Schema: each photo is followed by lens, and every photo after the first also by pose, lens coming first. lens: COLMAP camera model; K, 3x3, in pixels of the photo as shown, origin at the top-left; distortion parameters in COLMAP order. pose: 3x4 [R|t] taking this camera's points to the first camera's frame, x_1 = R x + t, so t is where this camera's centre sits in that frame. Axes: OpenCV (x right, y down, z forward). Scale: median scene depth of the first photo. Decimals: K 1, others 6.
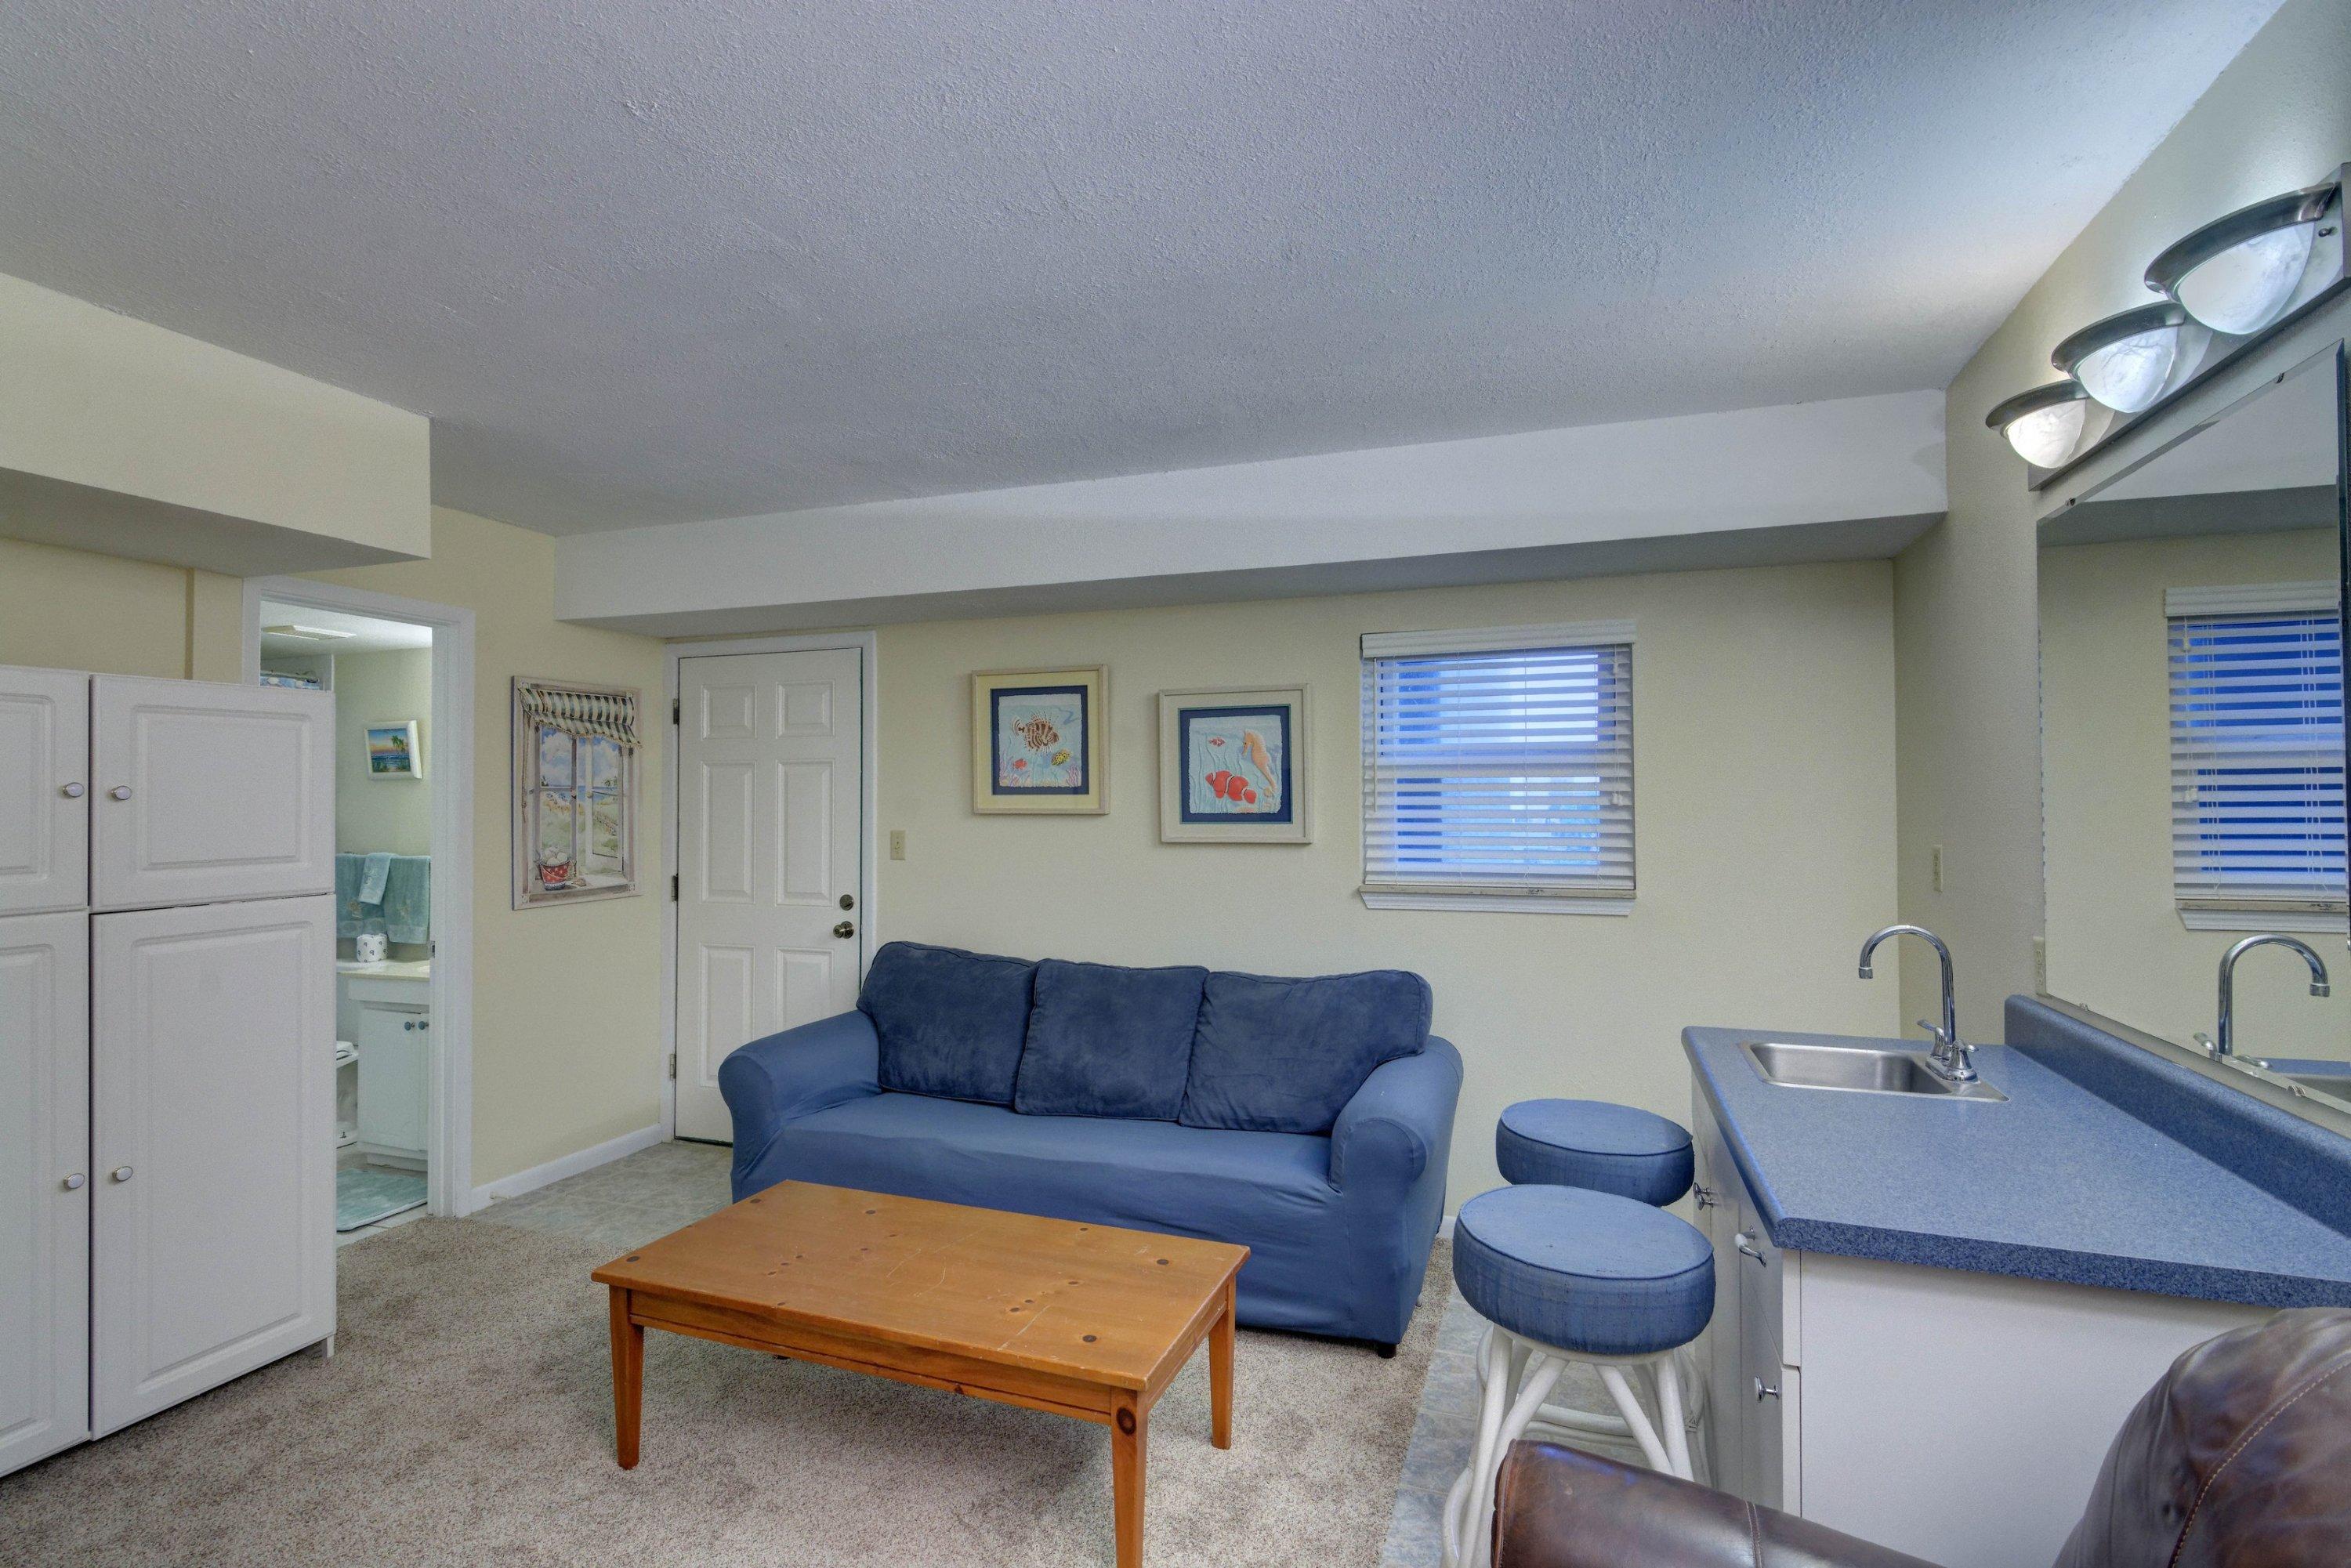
lens RADIAL K [[1135.7, 0, 1175.5], [0, 1135.7, 784.0], [0, 0, 1]] dist [0.000672, -0.000081]
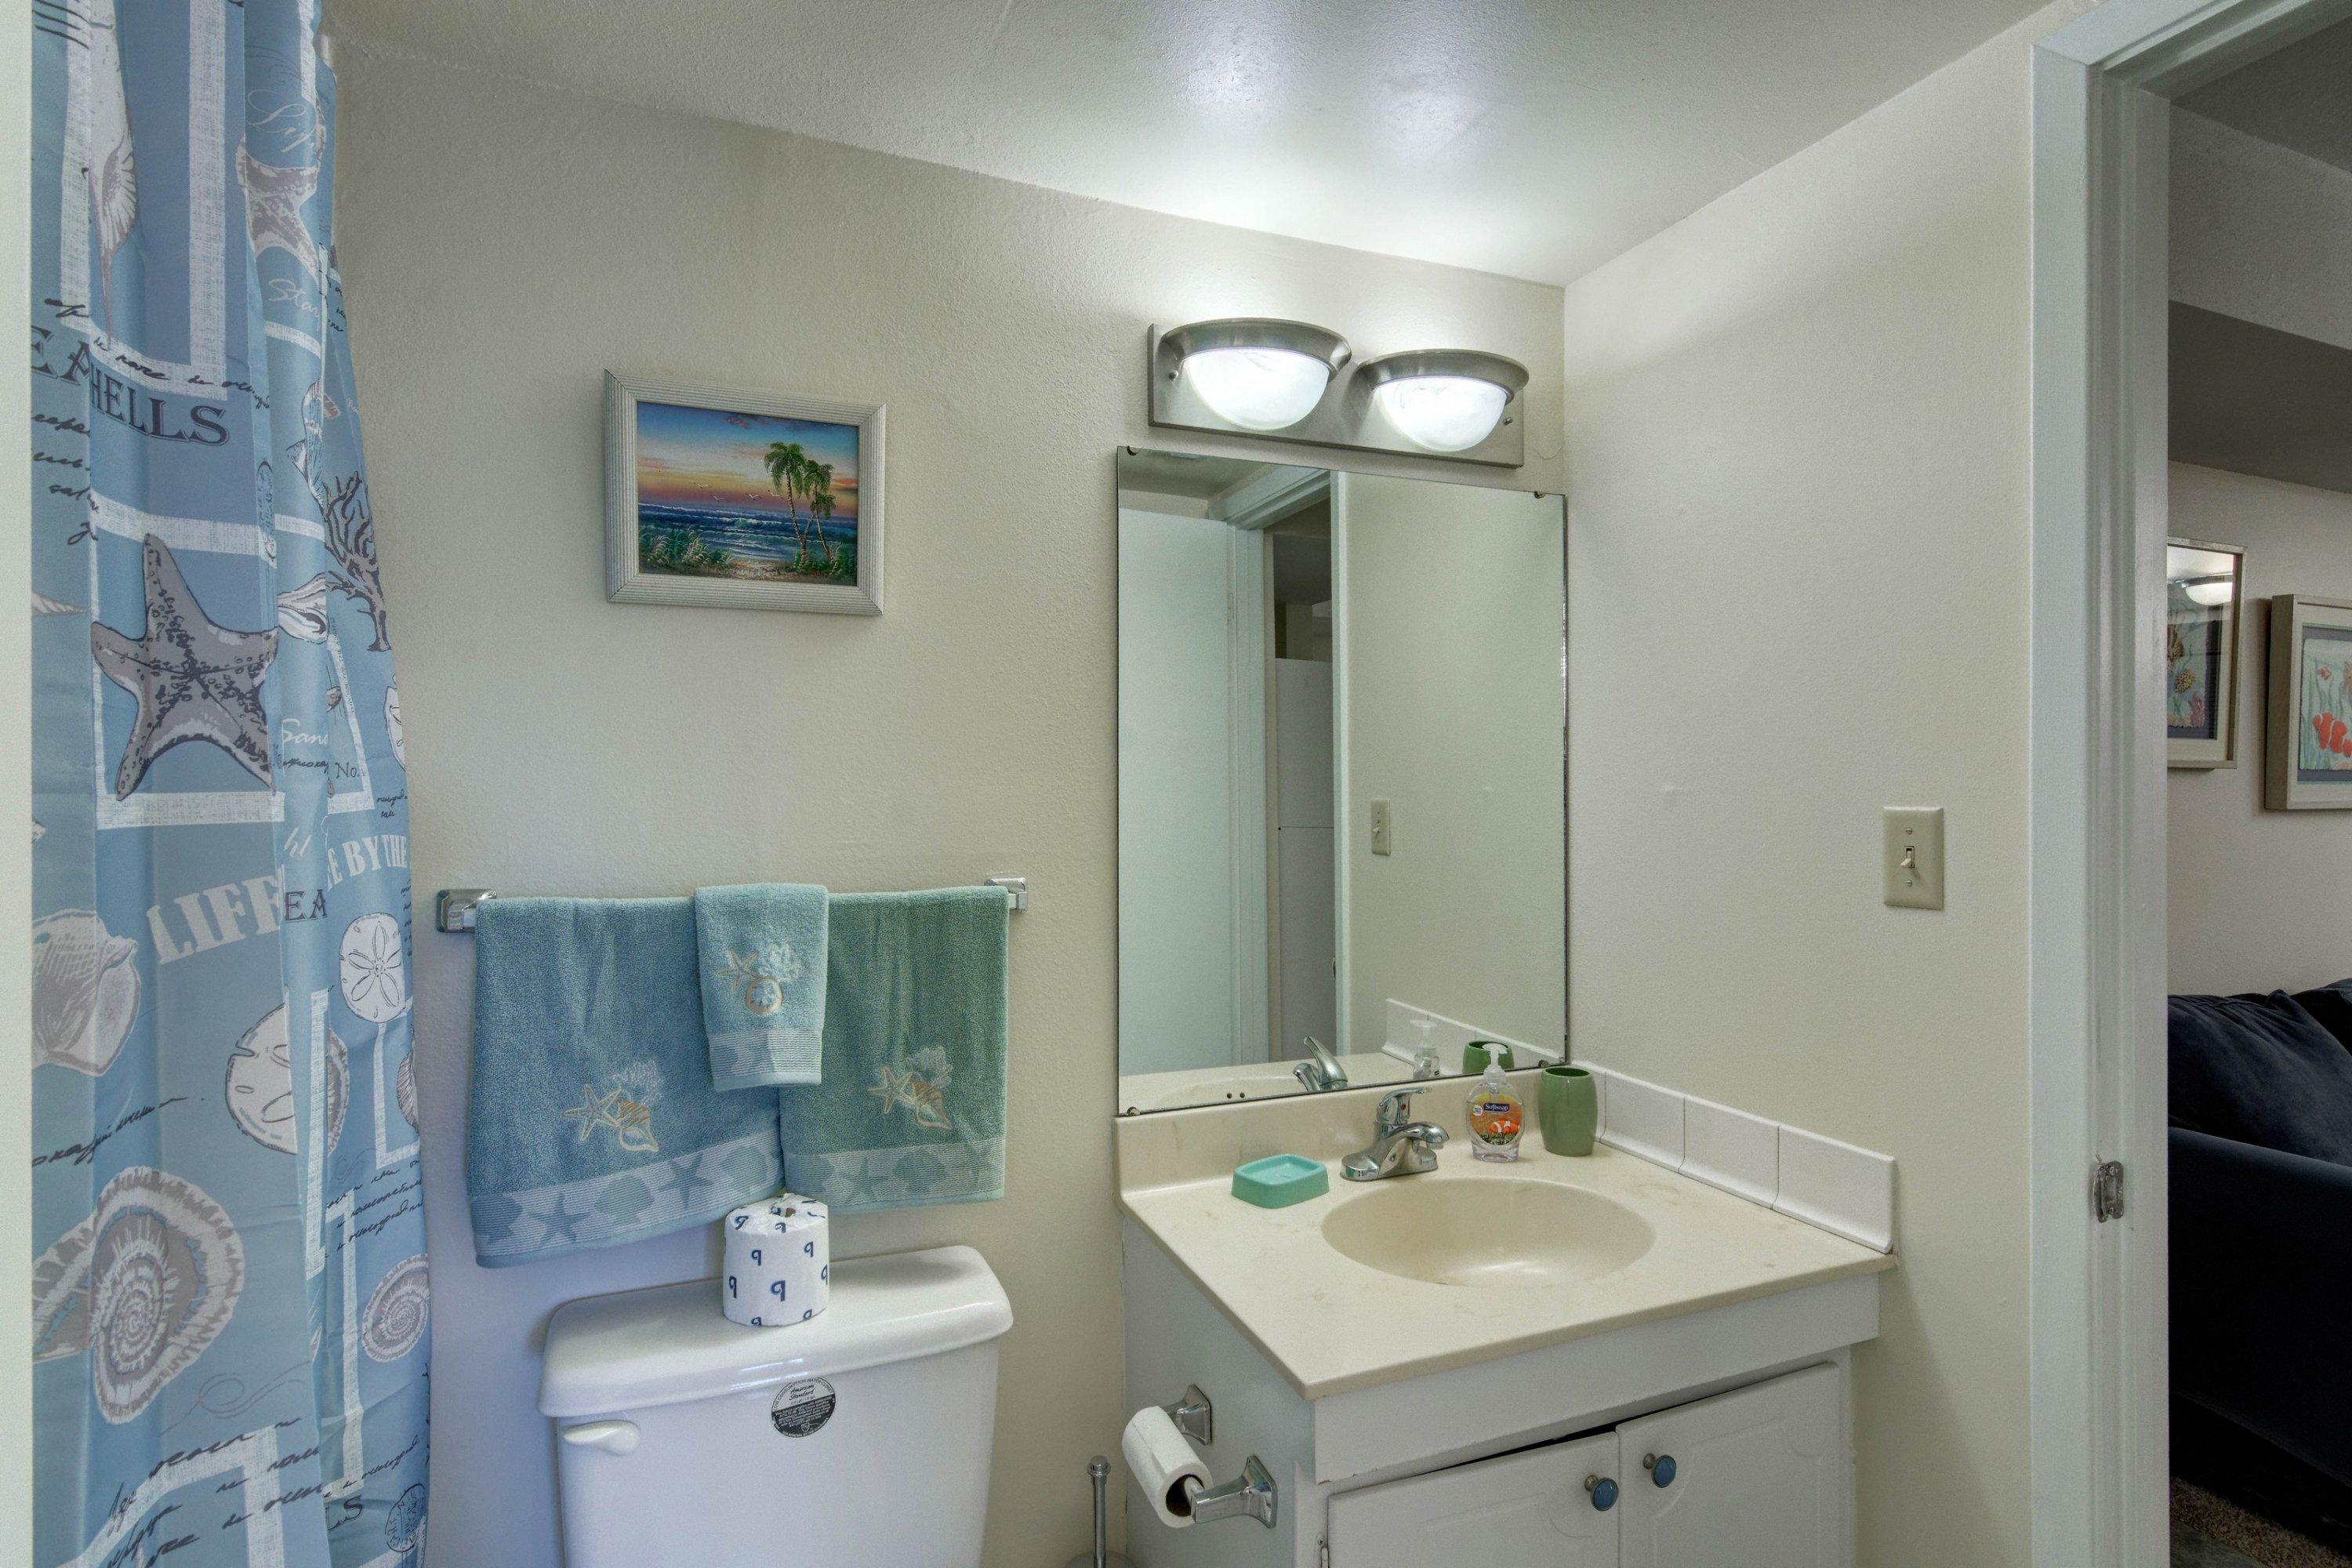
lens RADIAL K [[1136.2, 0, 1176.0], [0, 1136.2, 784.0], [0, 0, 1]] dist [0.000672, -0.000081]
pose [[0.729807, 0.007585, 0.683612, -0.801857], [-0.016312, 0.999847, 0.006321, 0.033914], [-0.683459, -0.015764, 0.729819, 0.741938]]
